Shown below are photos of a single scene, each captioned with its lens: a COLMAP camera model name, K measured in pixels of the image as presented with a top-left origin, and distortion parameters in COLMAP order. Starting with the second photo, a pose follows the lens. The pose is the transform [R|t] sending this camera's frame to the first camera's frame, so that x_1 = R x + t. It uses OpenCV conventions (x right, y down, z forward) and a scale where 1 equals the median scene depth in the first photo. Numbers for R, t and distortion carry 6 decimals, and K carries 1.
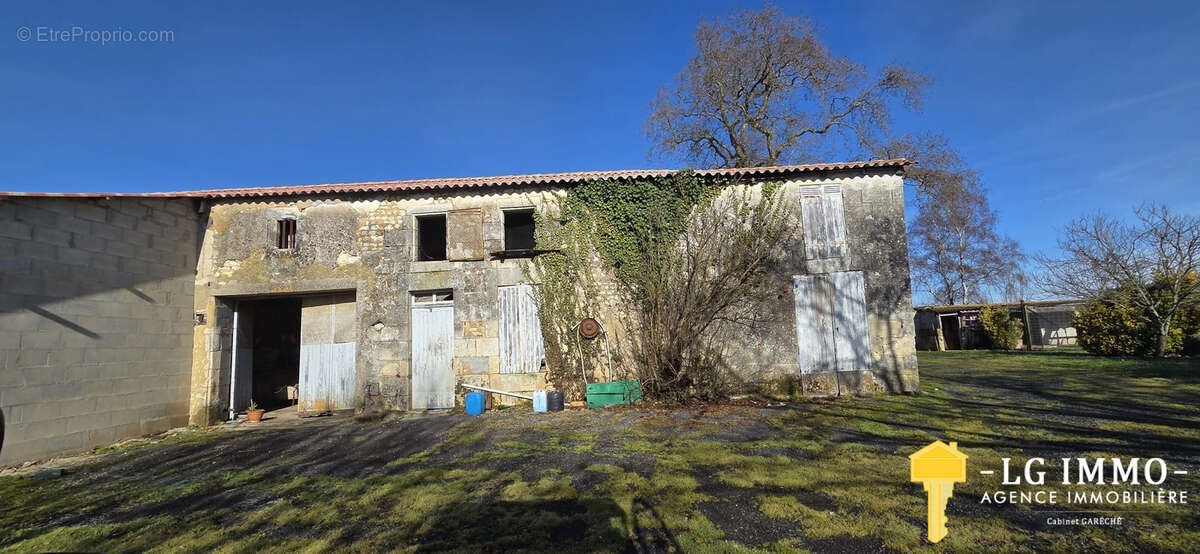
lens RADIAL K [[490.6, 0, 597.6], [0, 490.6, 278.1], [0, 0, 1]] dist [0.004385, 0.000463]
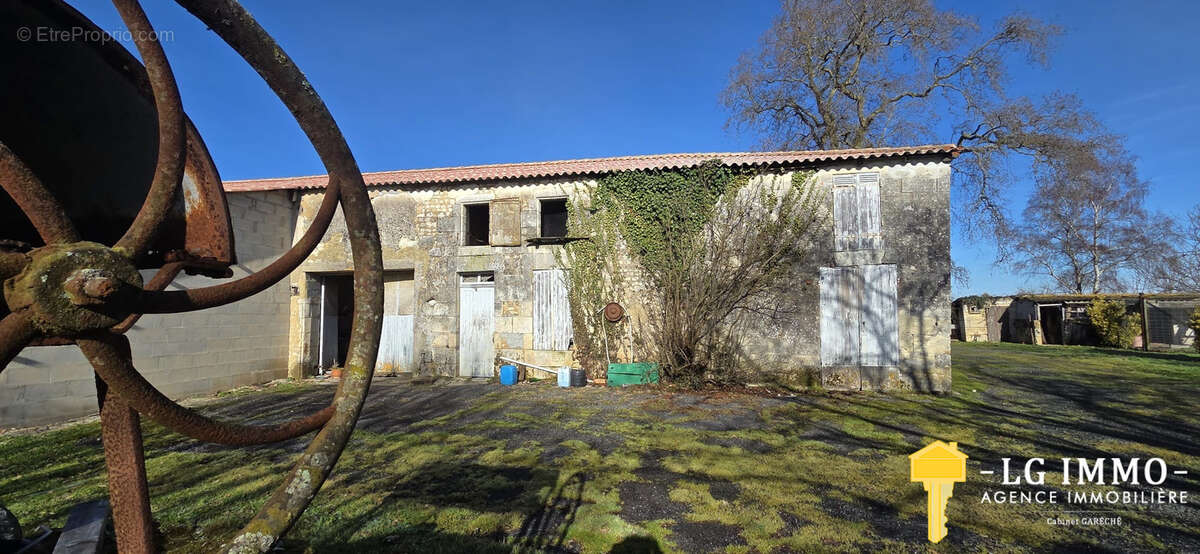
lens RADIAL K [[490.6, 0, 597.6], [0, 490.6, 278.1], [0, 0, 1]] dist [0.004385, 0.000463]
pose [[0.984444, 0.028830, -0.173319, 0.129066], [-0.017938, 0.997783, 0.064083, -0.038464], [0.174783, -0.059977, 0.982779, -0.049621]]
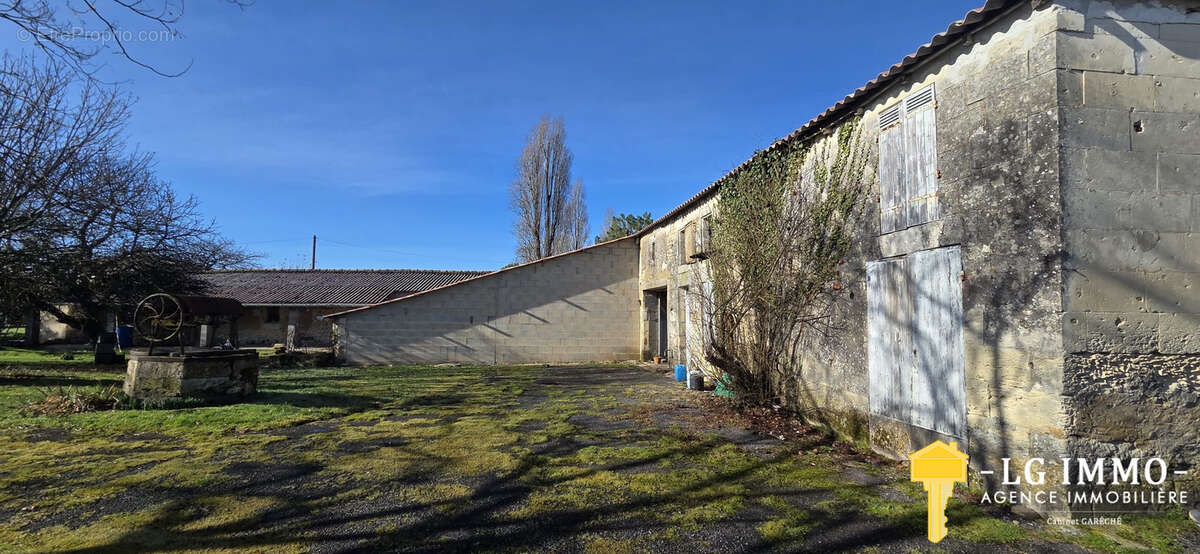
lens RADIAL K [[490.6, 0, 597.6], [0, 490.6, 278.1], [0, 0, 1]] dist [0.004385, 0.000463]
pose [[0.181621, -0.022688, -0.983107, 0.959588], [0.107513, 0.994199, -0.003082, -0.019378], [0.977474, -0.105137, 0.183006, 0.527991]]
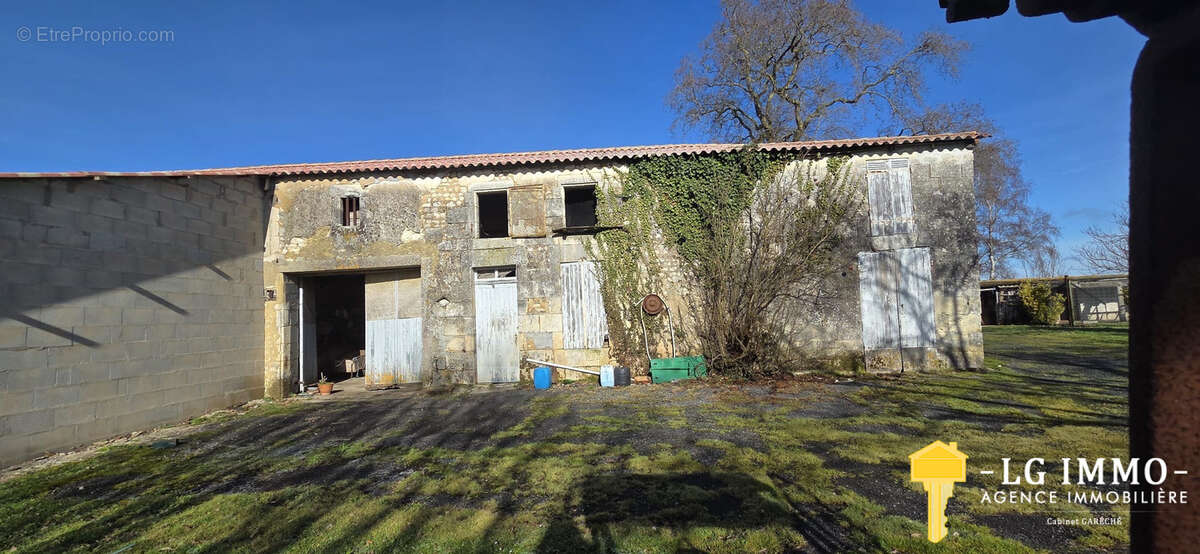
lens RADIAL K [[490.6, 0, 597.6], [0, 490.6, 278.1], [0, 0, 1]] dist [0.004385, 0.000463]
pose [[0.999800, 0.000207, -0.020002, -0.107303], [0.000876, 0.998533, 0.054133, -0.006827], [0.019984, -0.054140, 0.998333, -0.005560]]
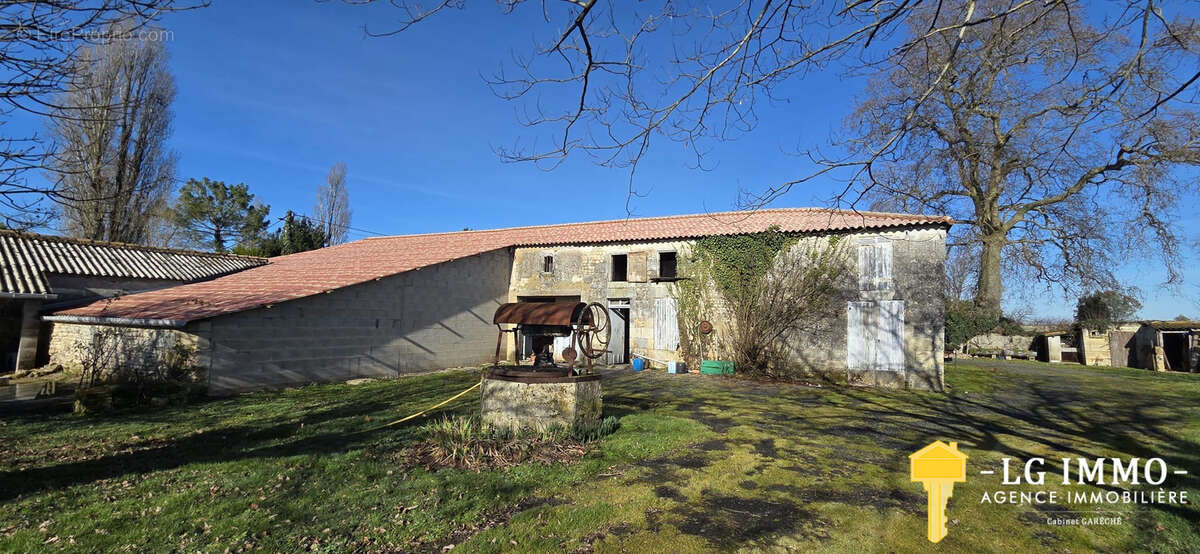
lens RADIAL K [[490.6, 0, 597.6], [0, 490.6, 278.1], [0, 0, 1]] dist [0.004385, 0.000463]
pose [[0.897414, 0.030245, -0.440152, 0.367909], [-0.008330, 0.998631, 0.051637, -0.139235], [0.441111, -0.042673, 0.896437, -0.608511]]
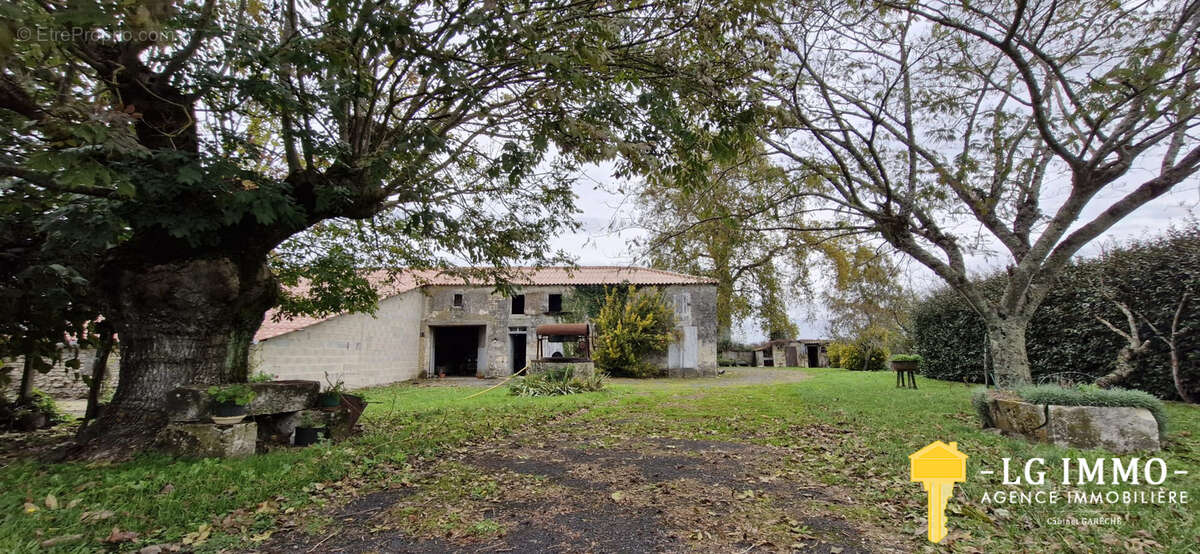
lens RADIAL K [[467.1, 0, 584.3], [0, 467.1, 279.0], [0, 0, 1]] dist [0.000740, 0.000098]
pose [[0.997710, 0.039186, -0.055129, 0.104772], [-0.040935, 0.998682, -0.030964, -0.152845], [0.053843, 0.033150, 0.997999, -1.279821]]
